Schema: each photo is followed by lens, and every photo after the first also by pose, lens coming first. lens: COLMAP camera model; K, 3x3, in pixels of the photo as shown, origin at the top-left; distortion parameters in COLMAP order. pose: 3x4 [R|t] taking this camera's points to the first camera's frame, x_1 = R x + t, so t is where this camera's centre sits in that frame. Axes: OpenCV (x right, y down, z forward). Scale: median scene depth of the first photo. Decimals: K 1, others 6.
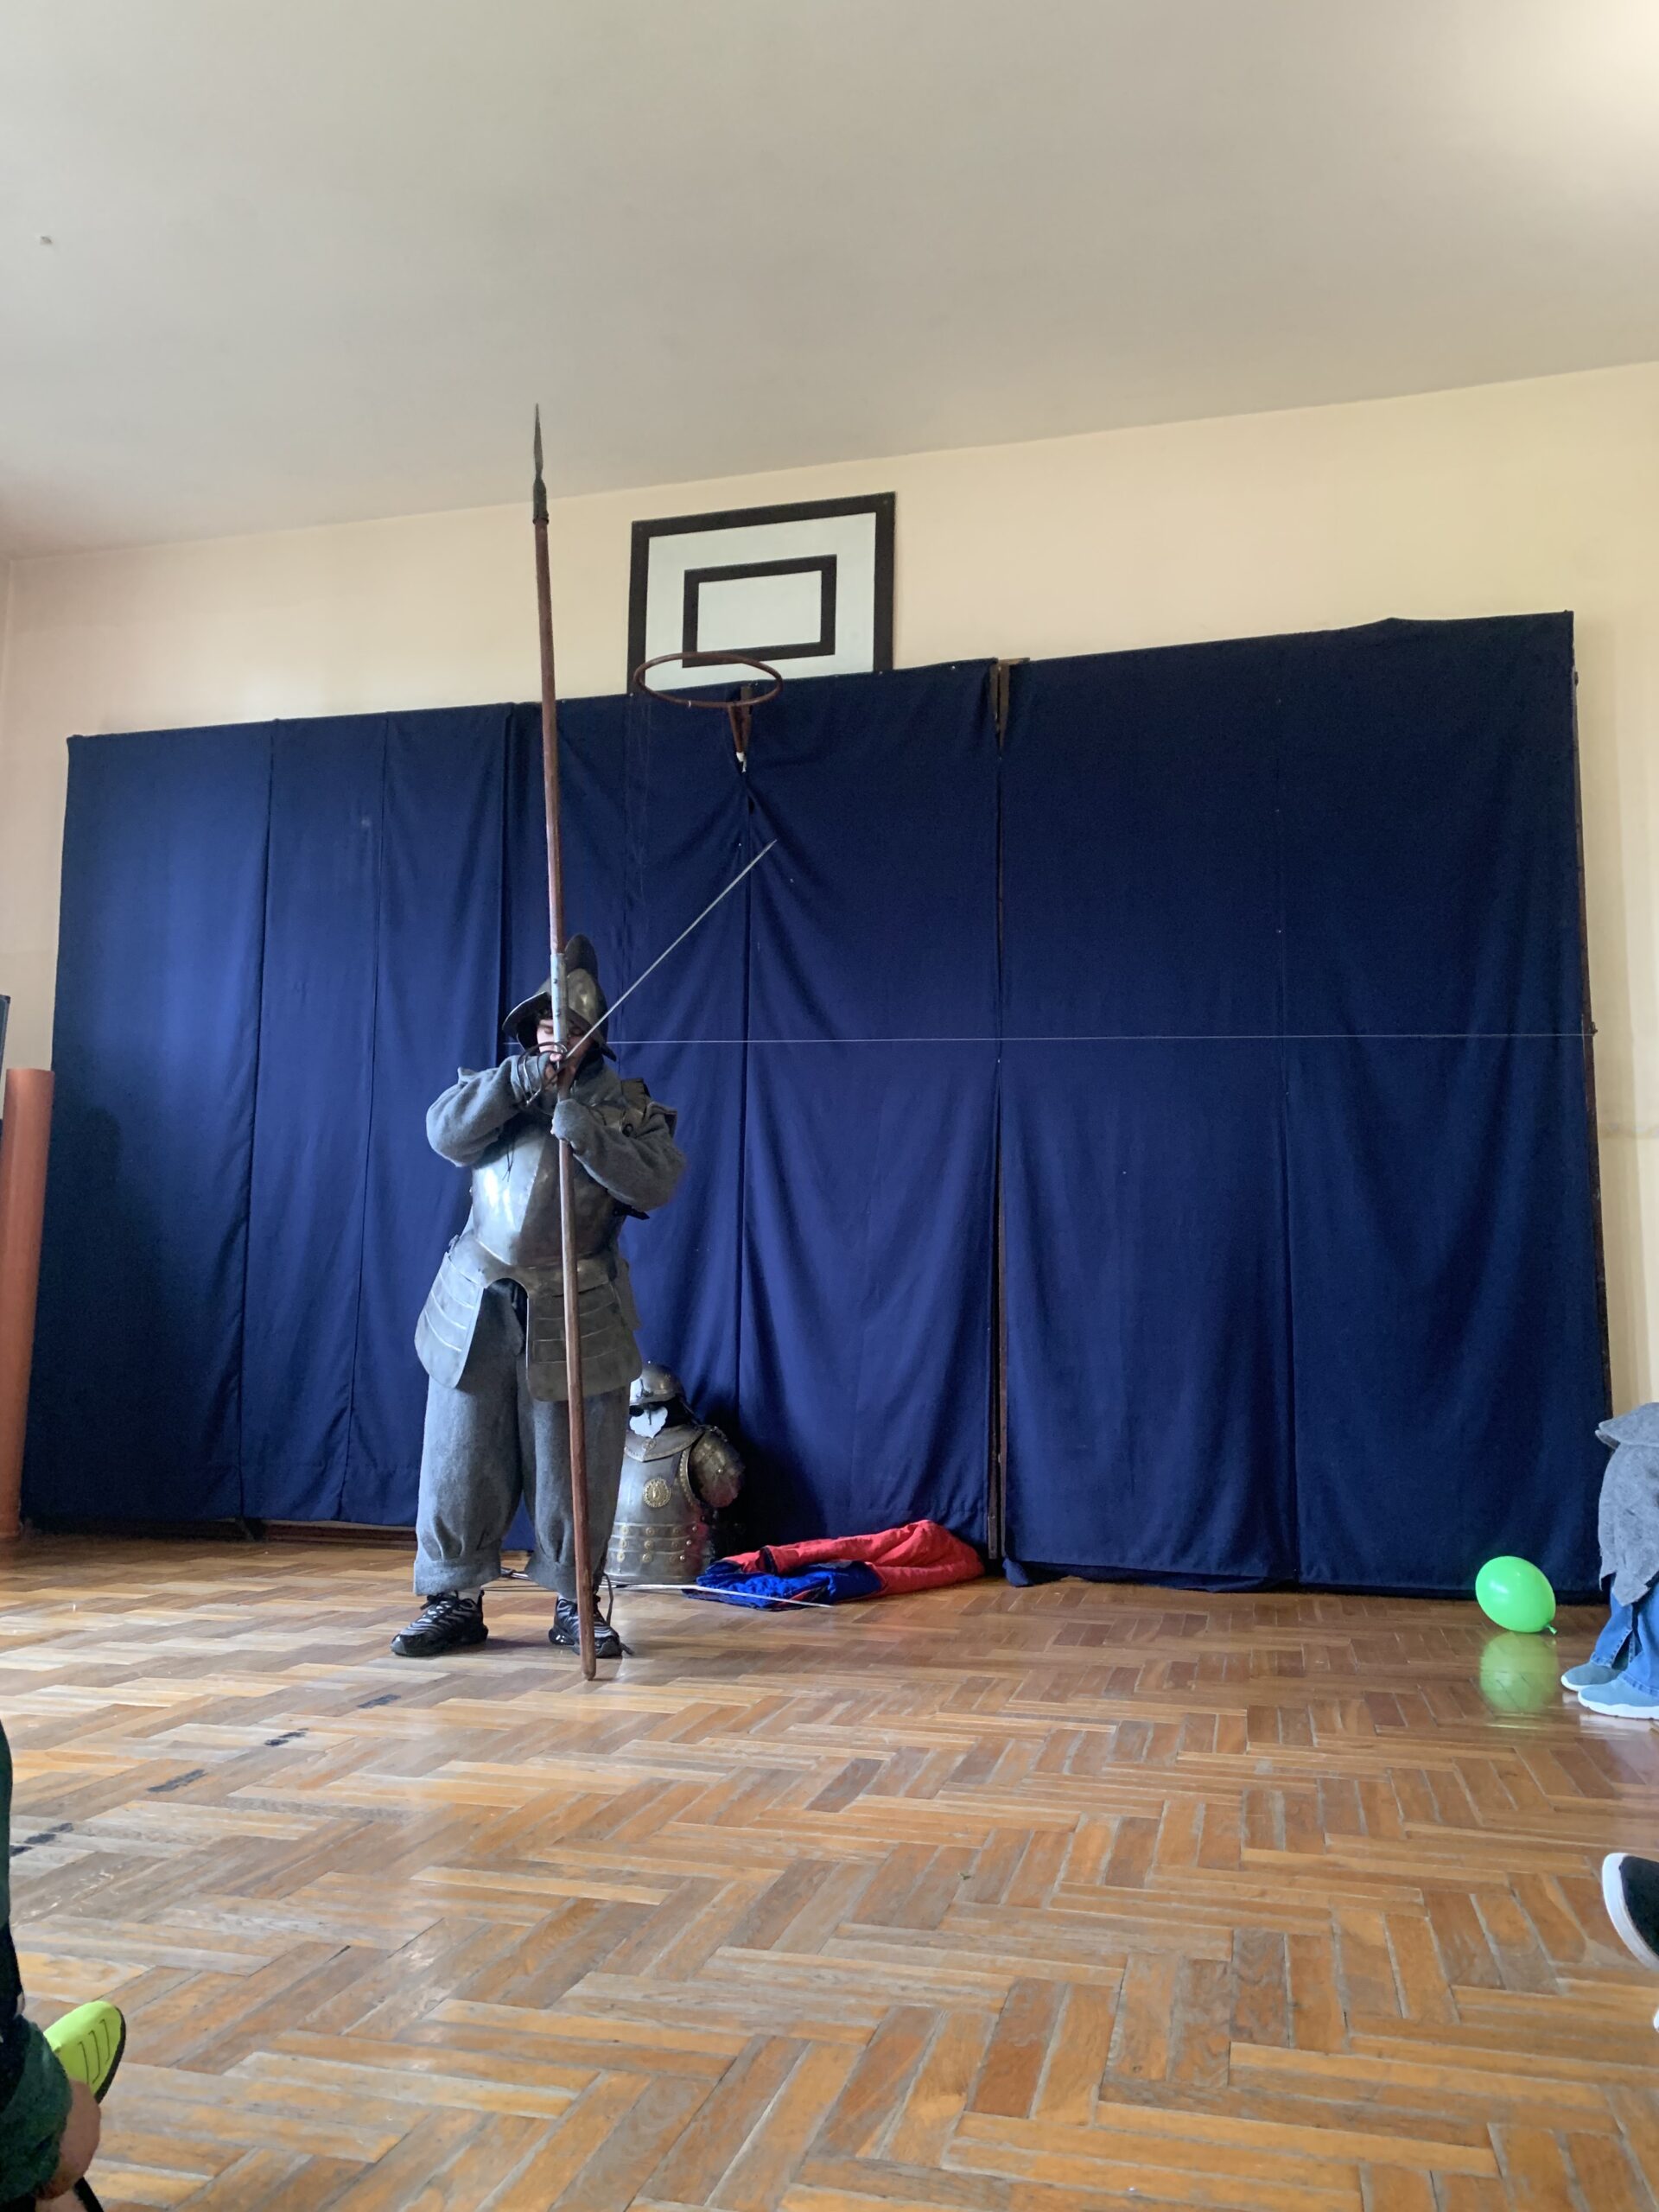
lens RADIAL K [[1651.7, 0, 824.7], [0, 1651.7, 1096.3], [0, 0, 1]] dist [0.013015, -0.009898]
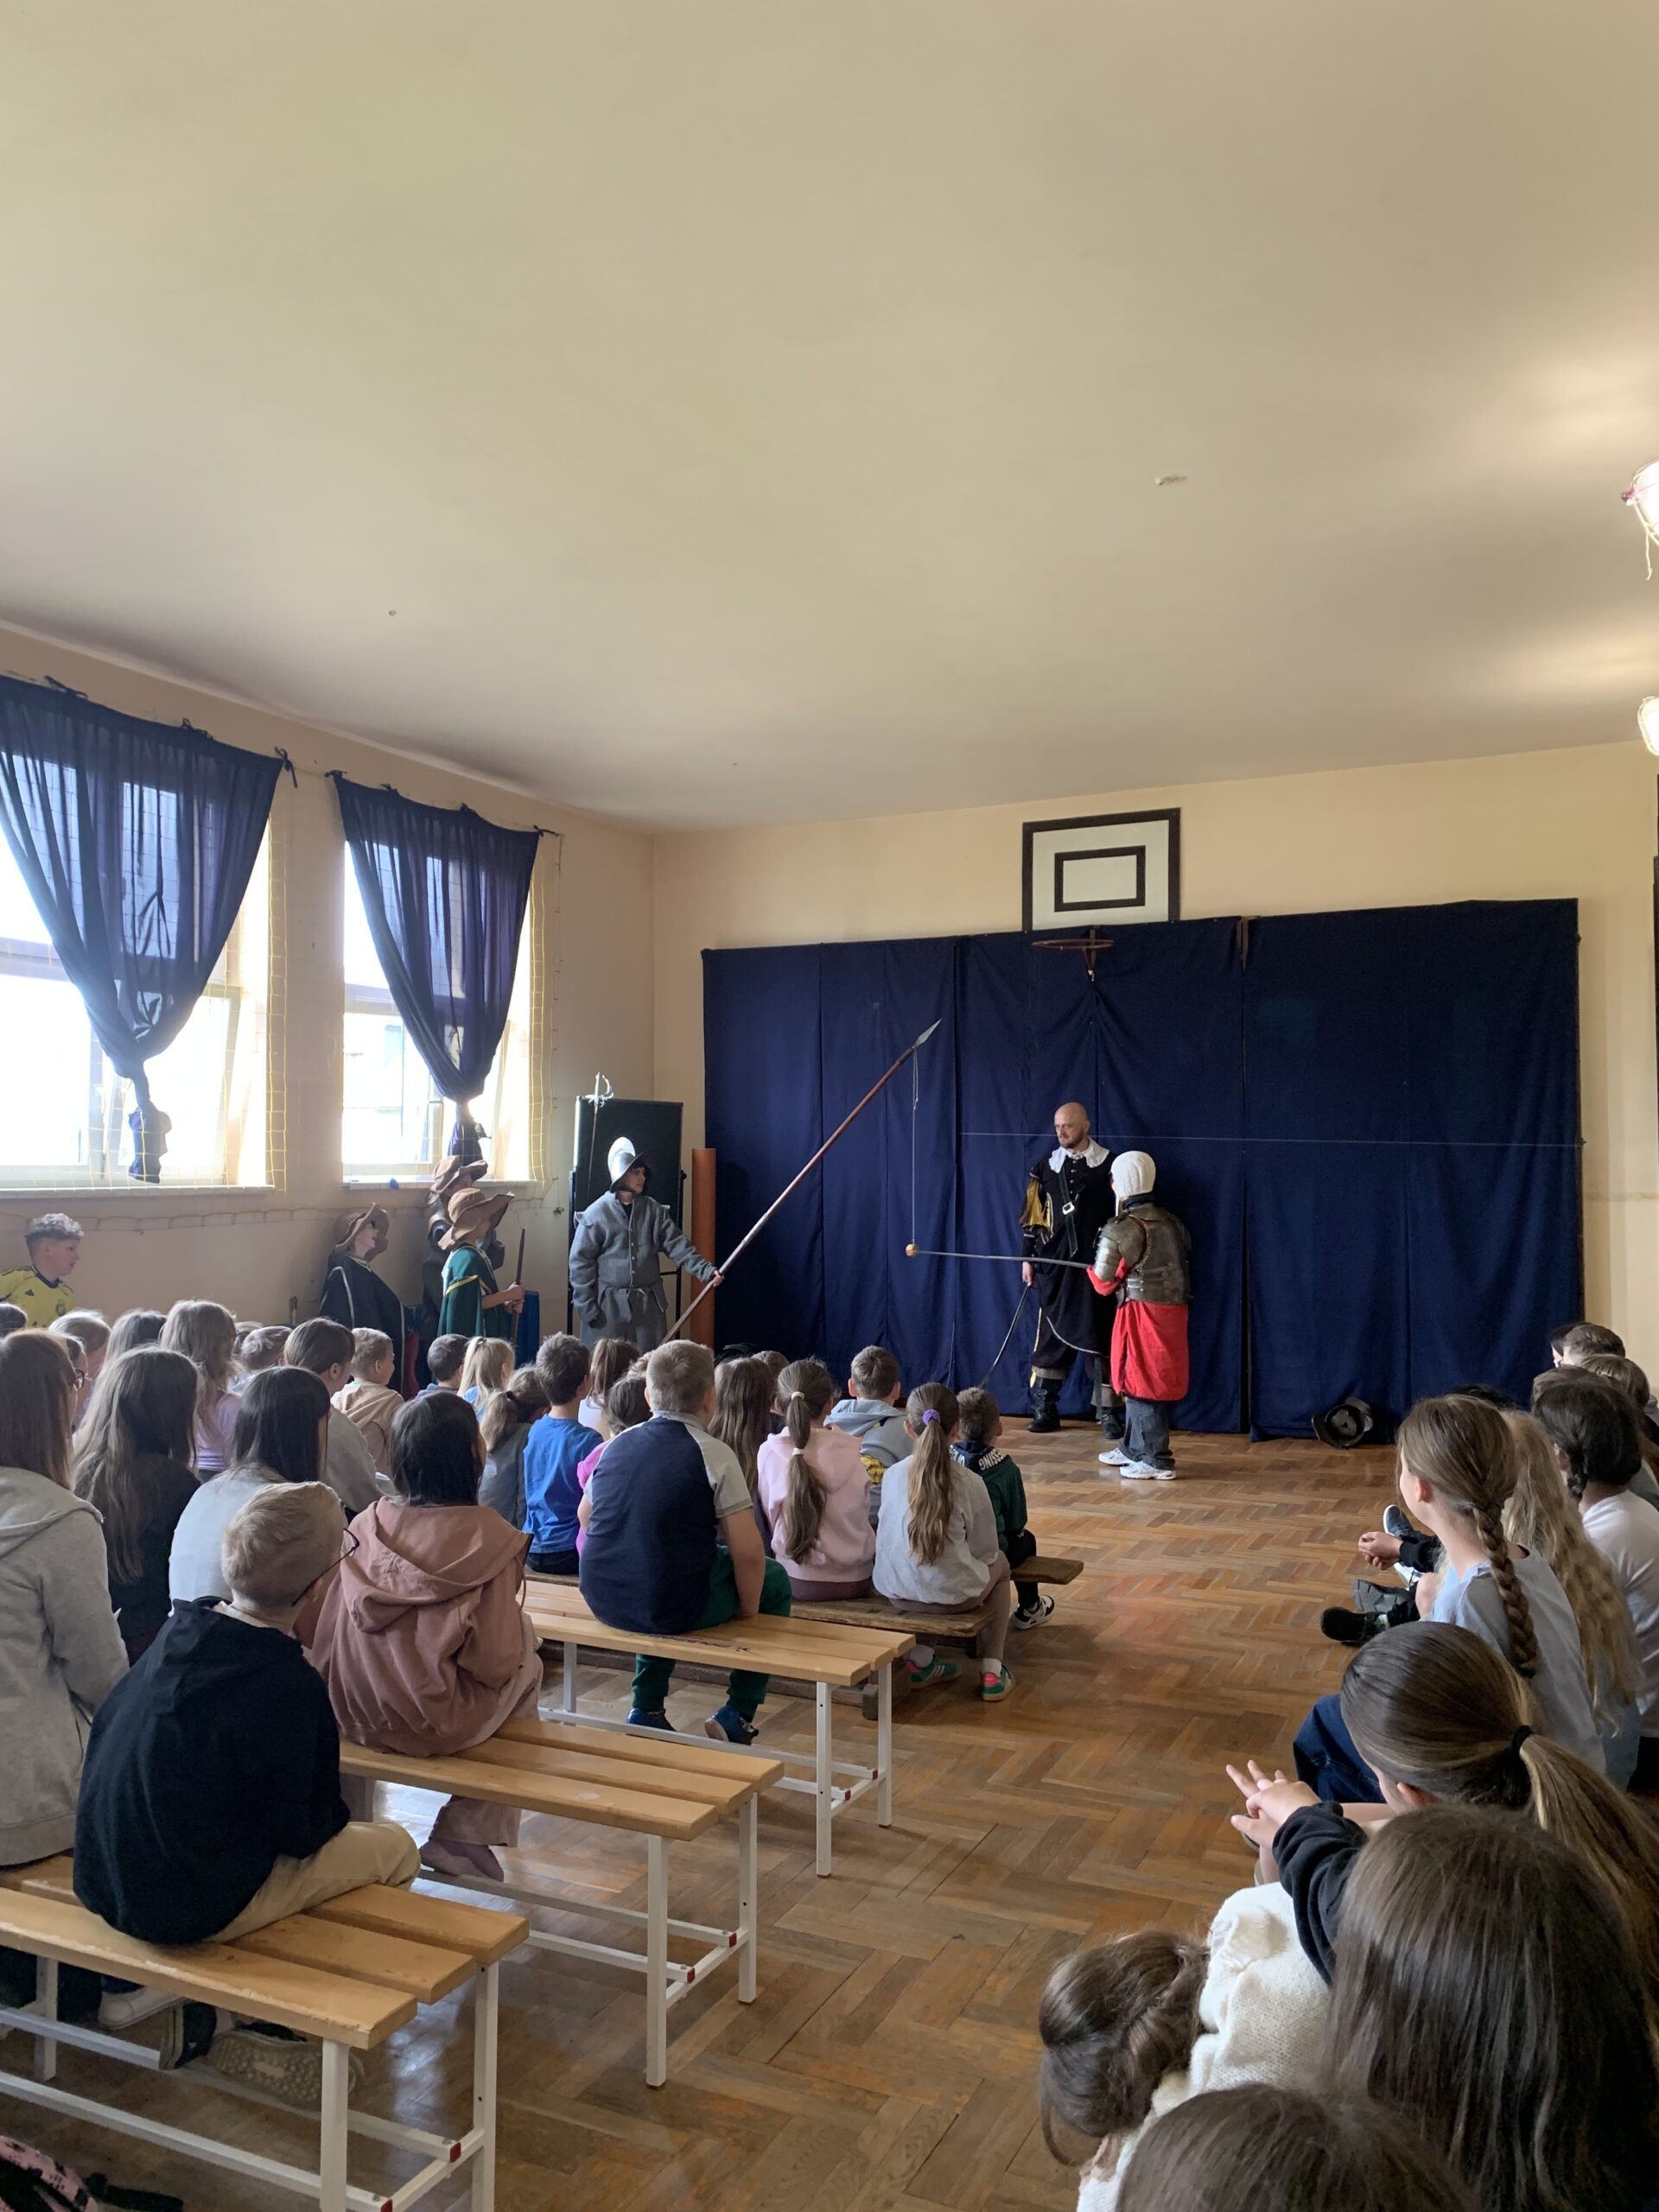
lens RADIAL K [[1651.7, 0, 822.5], [0, 1651.7, 1083.1], [0, 0, 1]] dist [0.013015, -0.009898]
pose [[0.980700, -0.023305, -0.194126, 0.007060], [0.042086, 0.994758, 0.093191, -0.296975], [0.190937, -0.099563, 0.976540, -0.873223]]
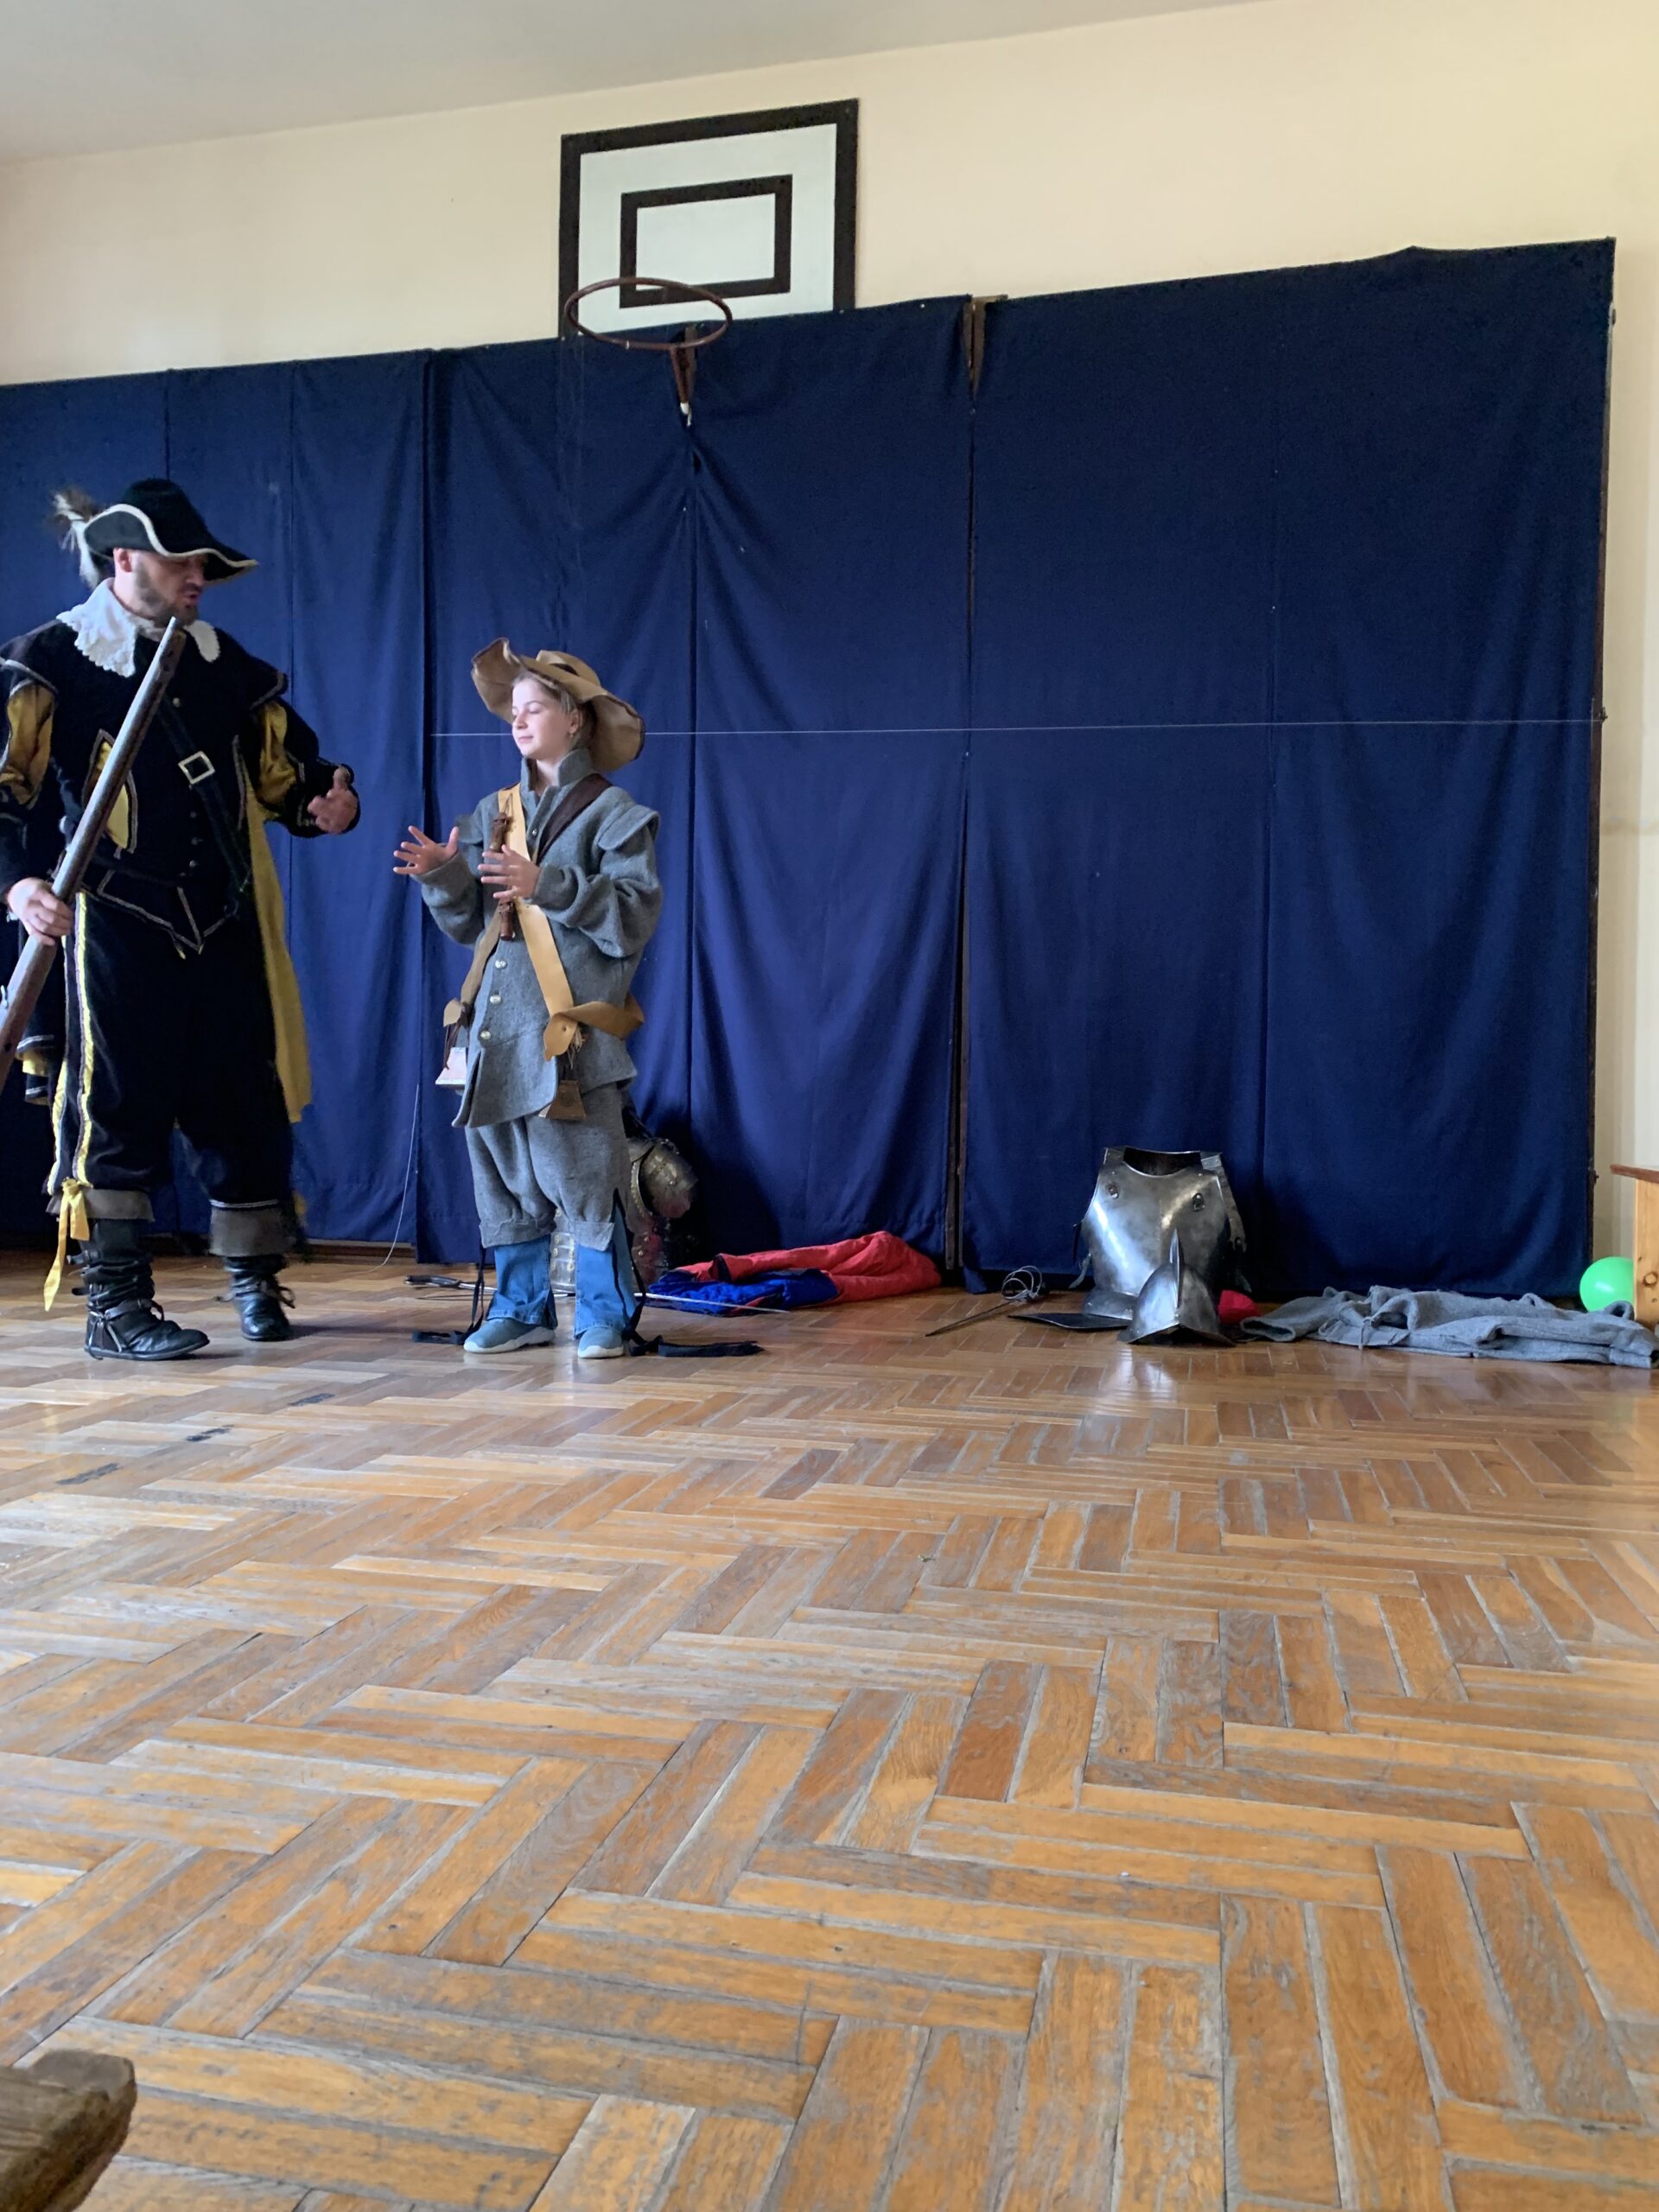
lens RADIAL K [[1651.7, 0, 809.3], [0, 1651.7, 1098.1], [0, 0, 1]] dist [0.013015, -0.009898]
pose [[0.999826, -0.000174, 0.018635, -0.000323], [-0.002673, 0.988274, 0.152668, 0.031177], [-0.018443, -0.152691, 0.988102, 0.052616]]
